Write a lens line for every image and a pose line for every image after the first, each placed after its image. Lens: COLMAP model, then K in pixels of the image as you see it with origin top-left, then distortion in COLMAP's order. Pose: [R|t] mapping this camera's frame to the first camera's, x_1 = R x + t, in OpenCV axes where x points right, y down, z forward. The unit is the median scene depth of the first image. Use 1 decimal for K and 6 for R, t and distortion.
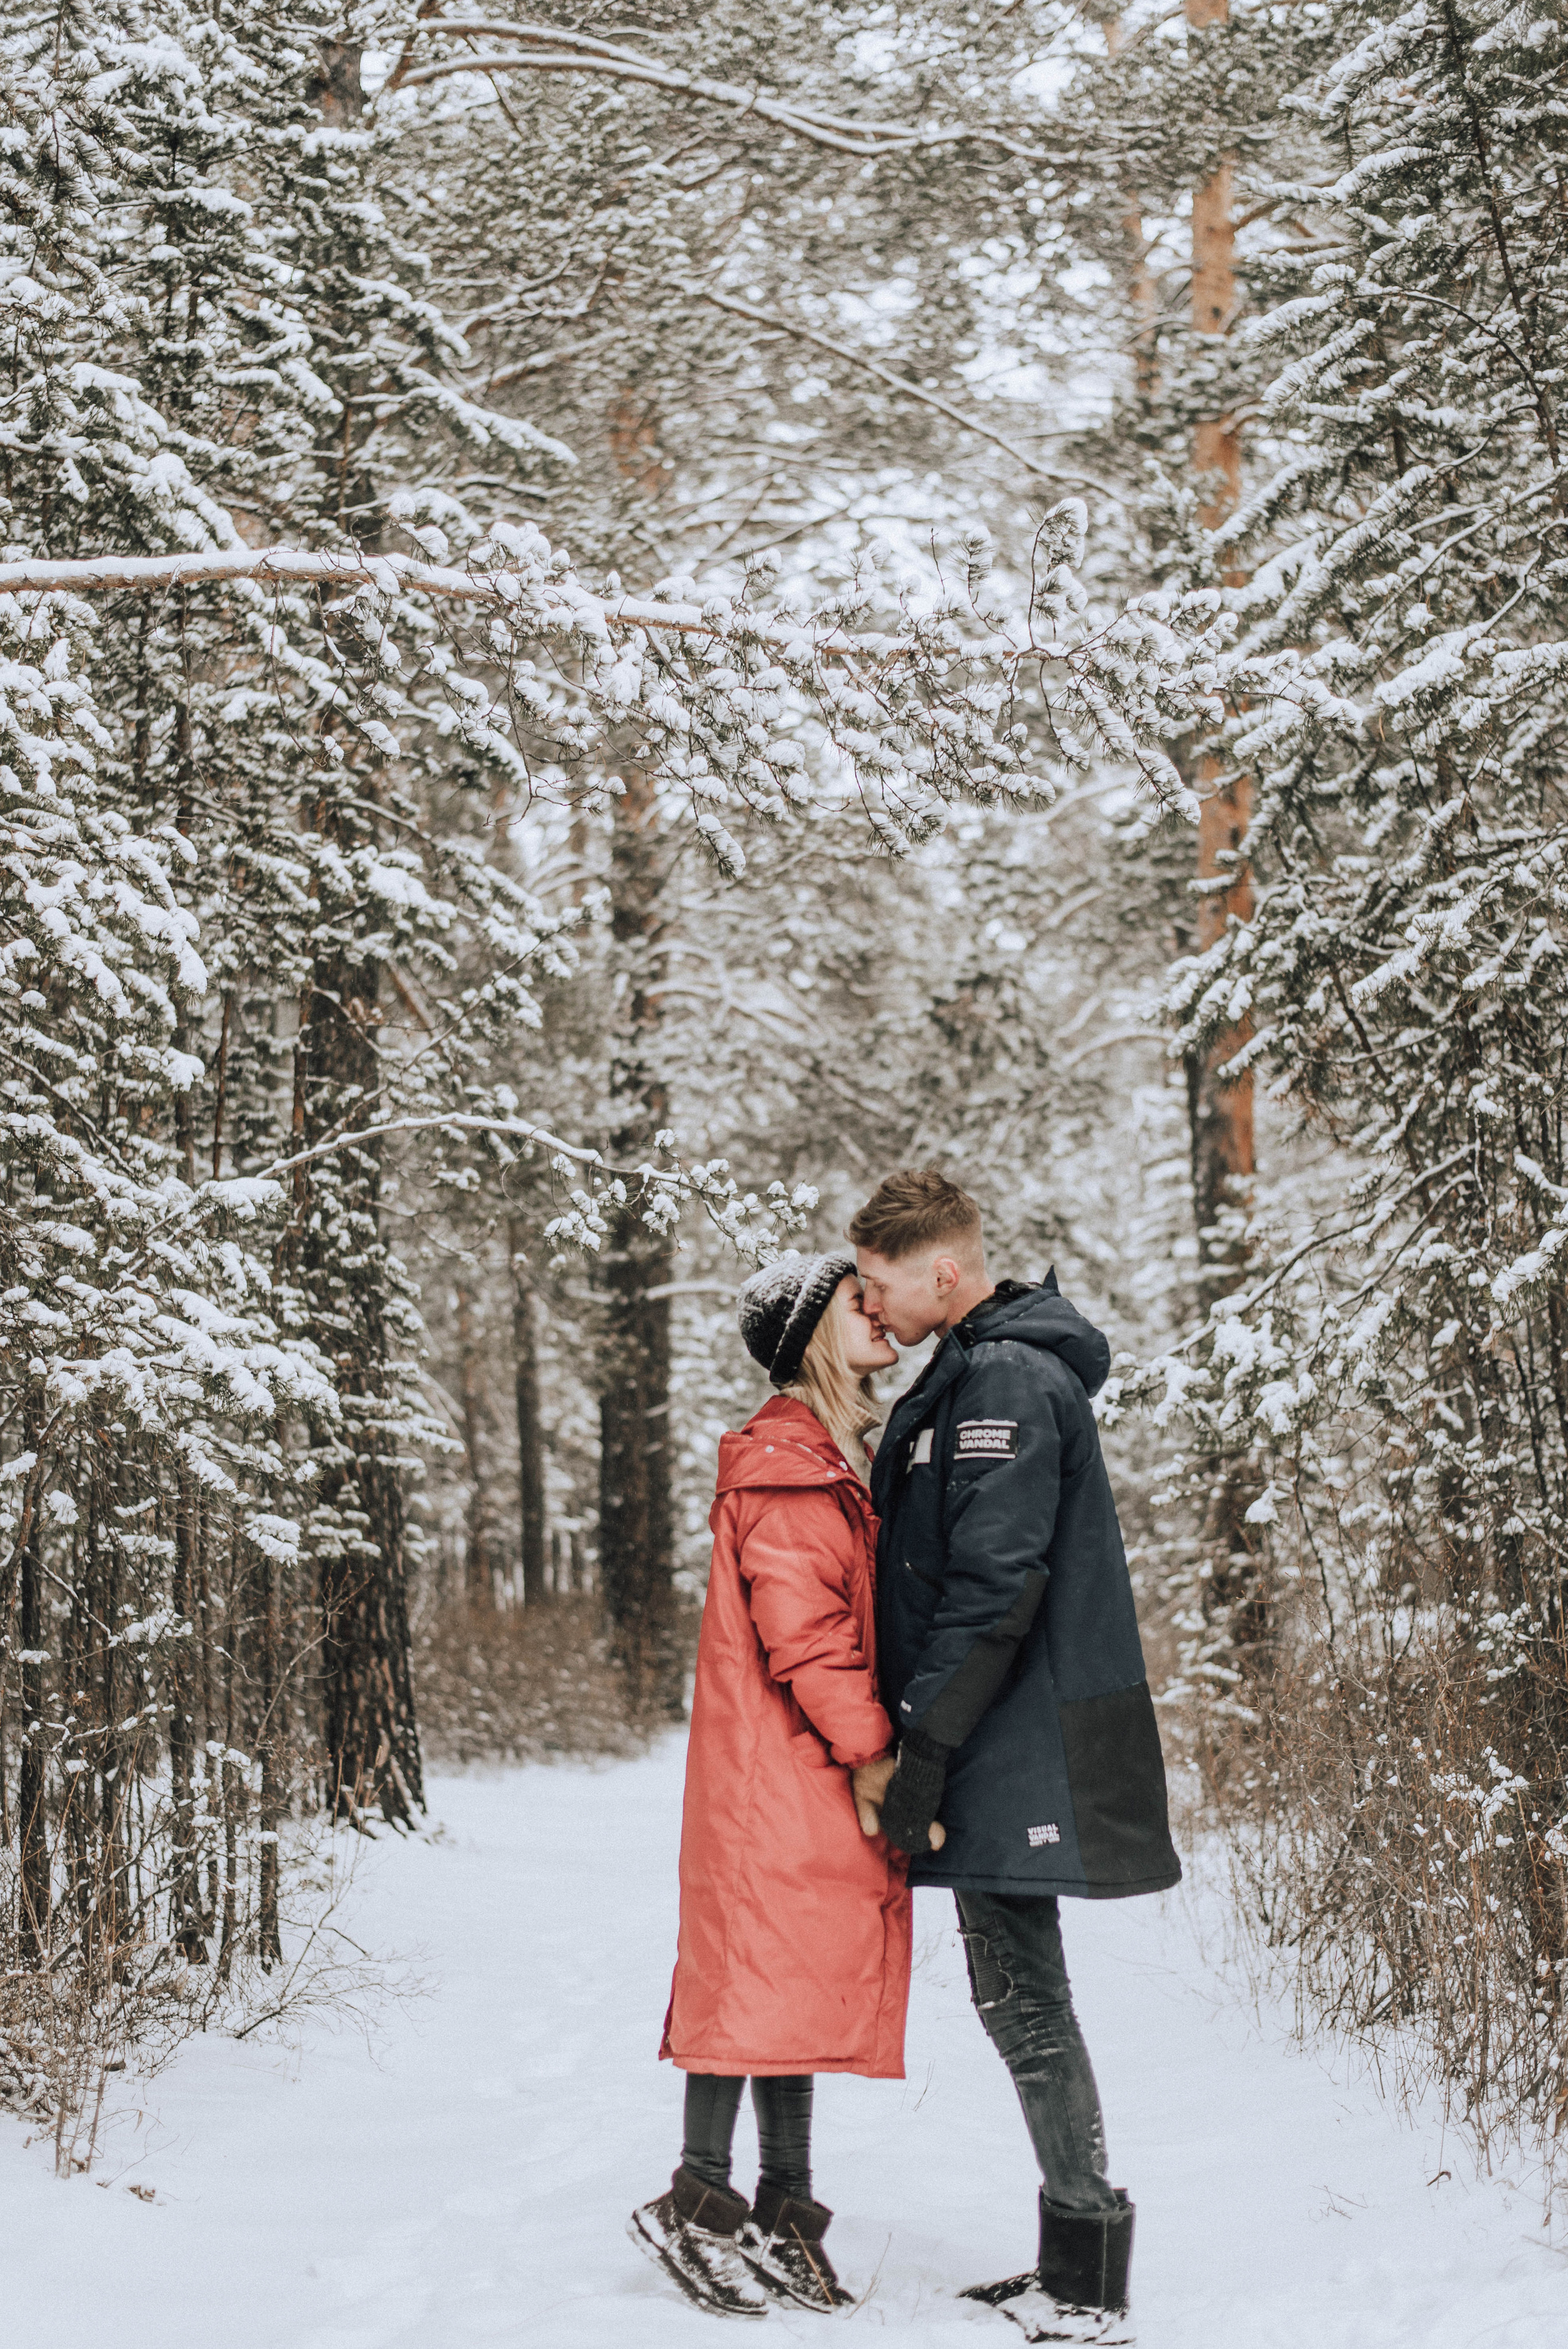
lens RADIAL K [[3411.8, 0, 784.0], [0, 3411.8, 1174.5], [0, 0, 1]] dist [-0.199084, 0.053102]
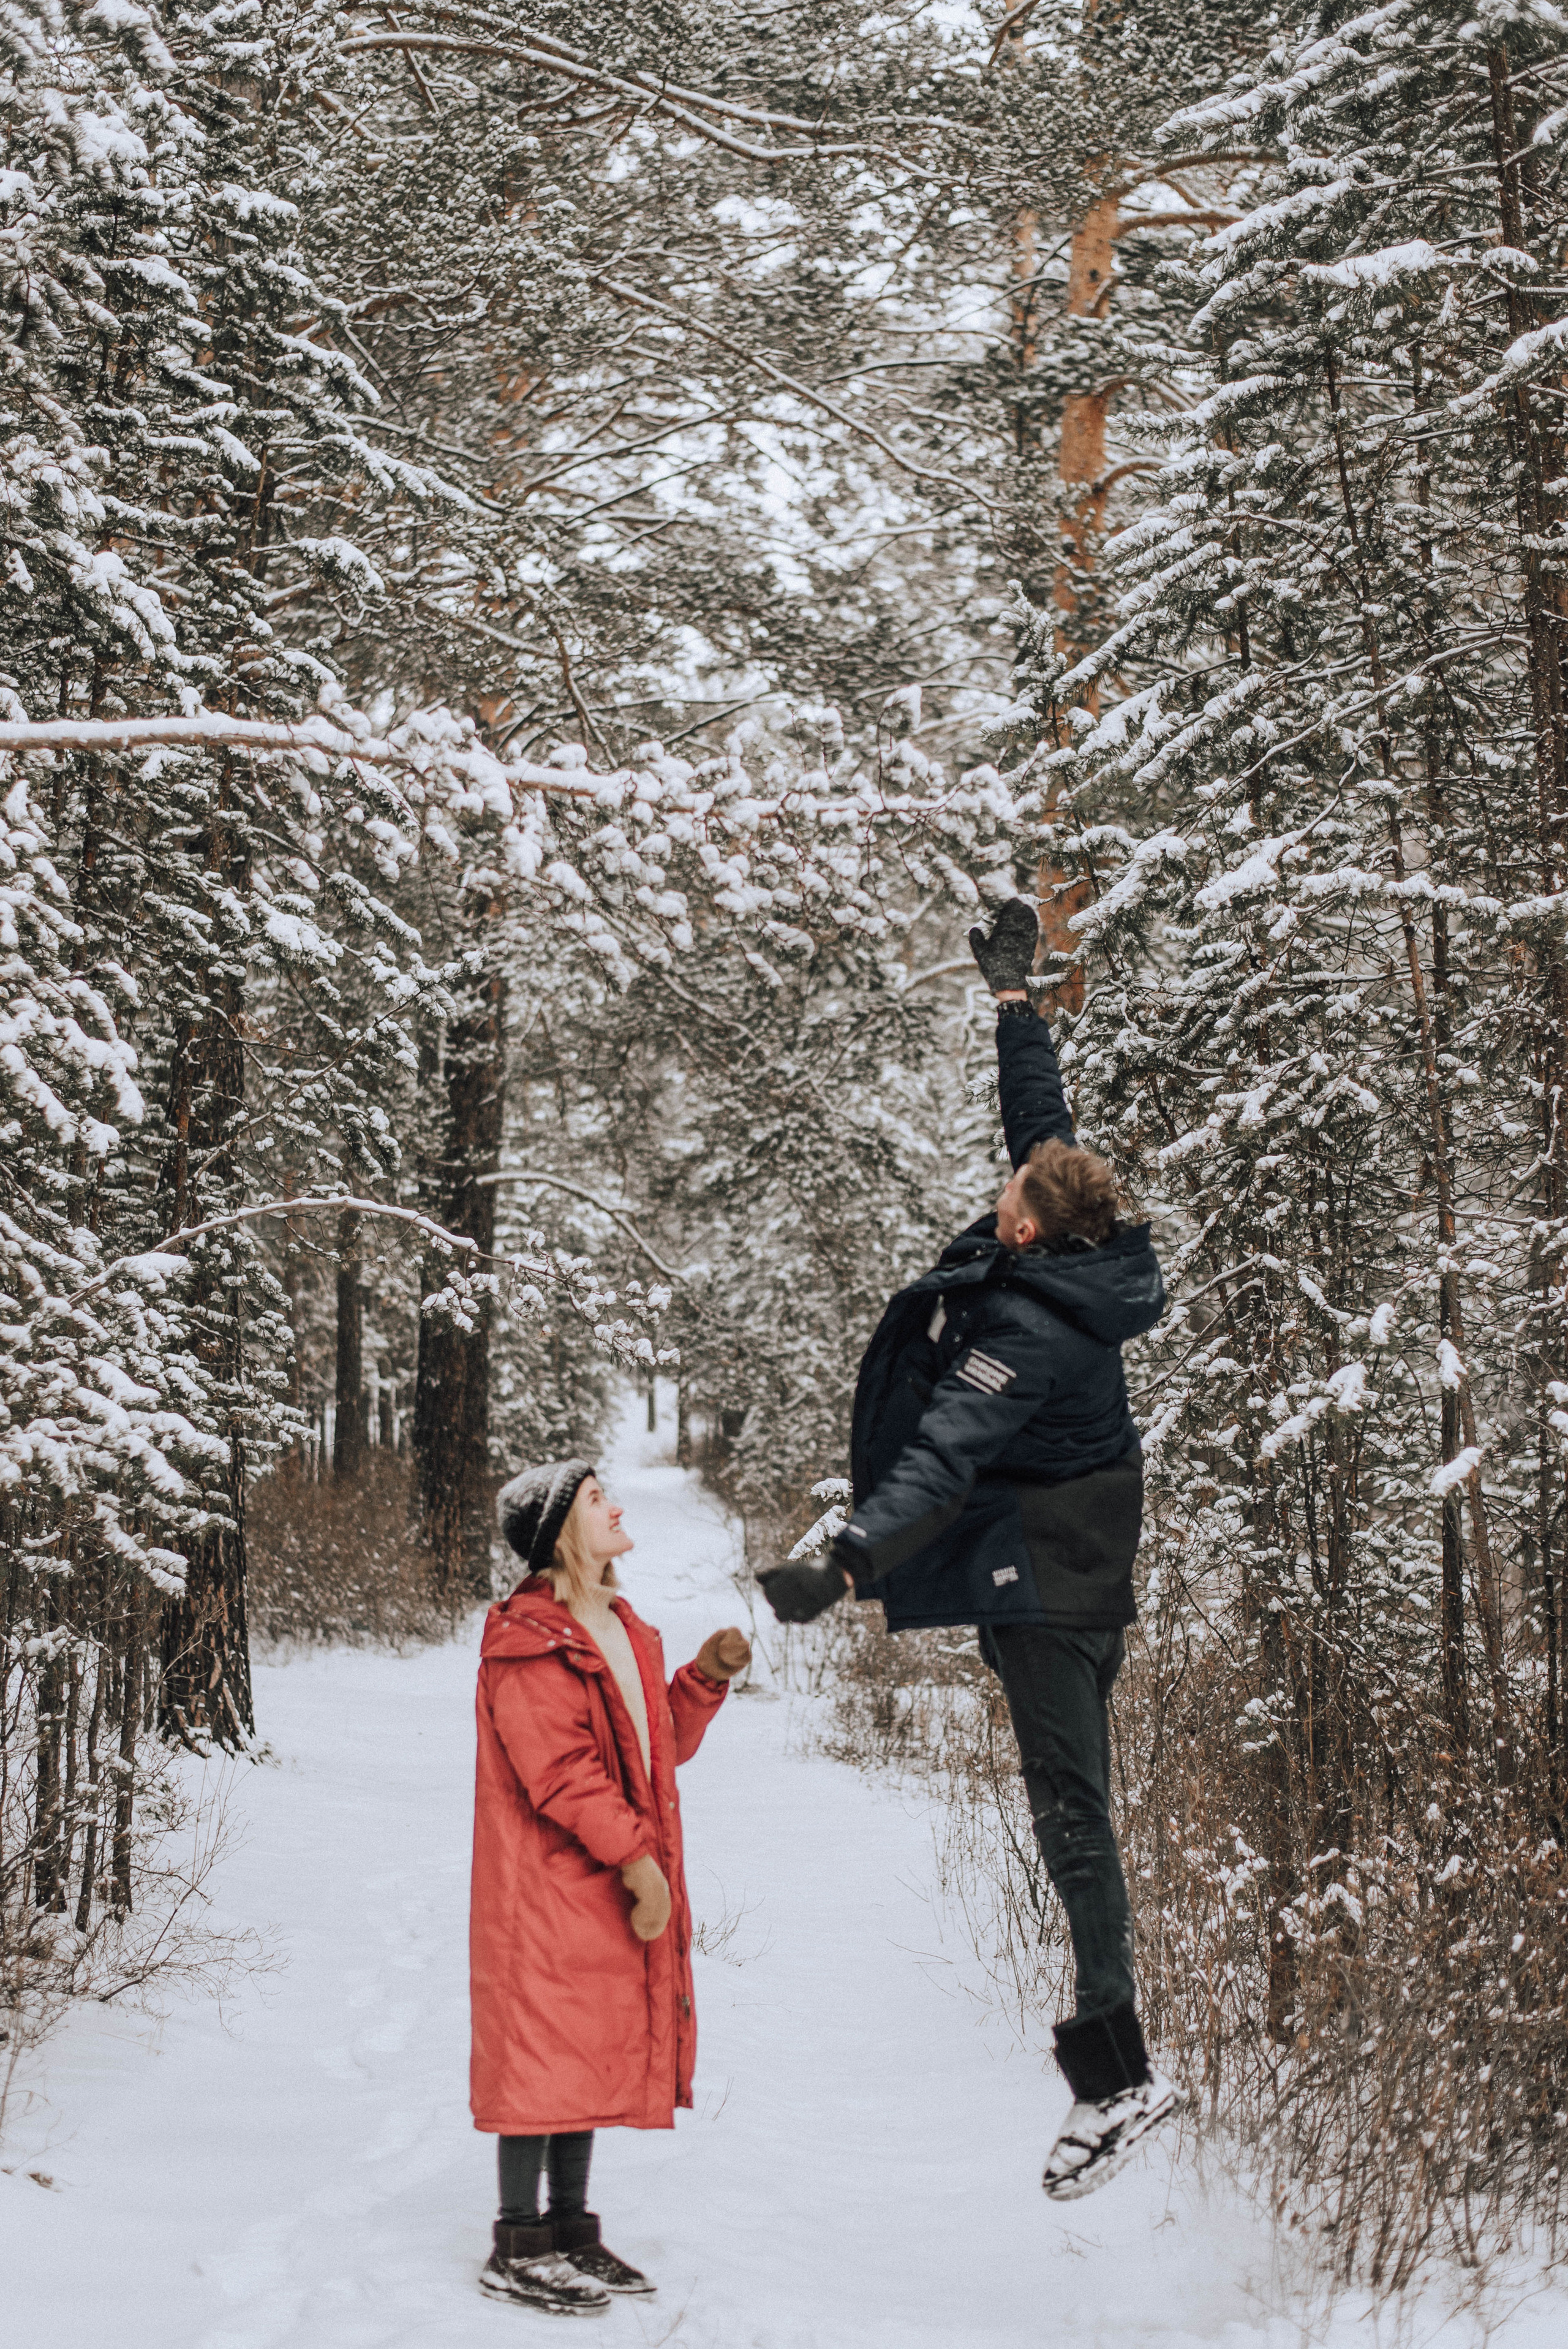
lens RADIAL K [[3411.8, 0, 784.0], [0, 3411.8, 1174.5], [0, 0, 1]] dist [-0.199084, 0.053102]
pose [[0.997005, 0.056698, 0.052587, -0.010447], [-0.058789, 0.997504, 0.039106, -0.058865], [-0.050239, -0.042081, 0.997850, -0.082836]]
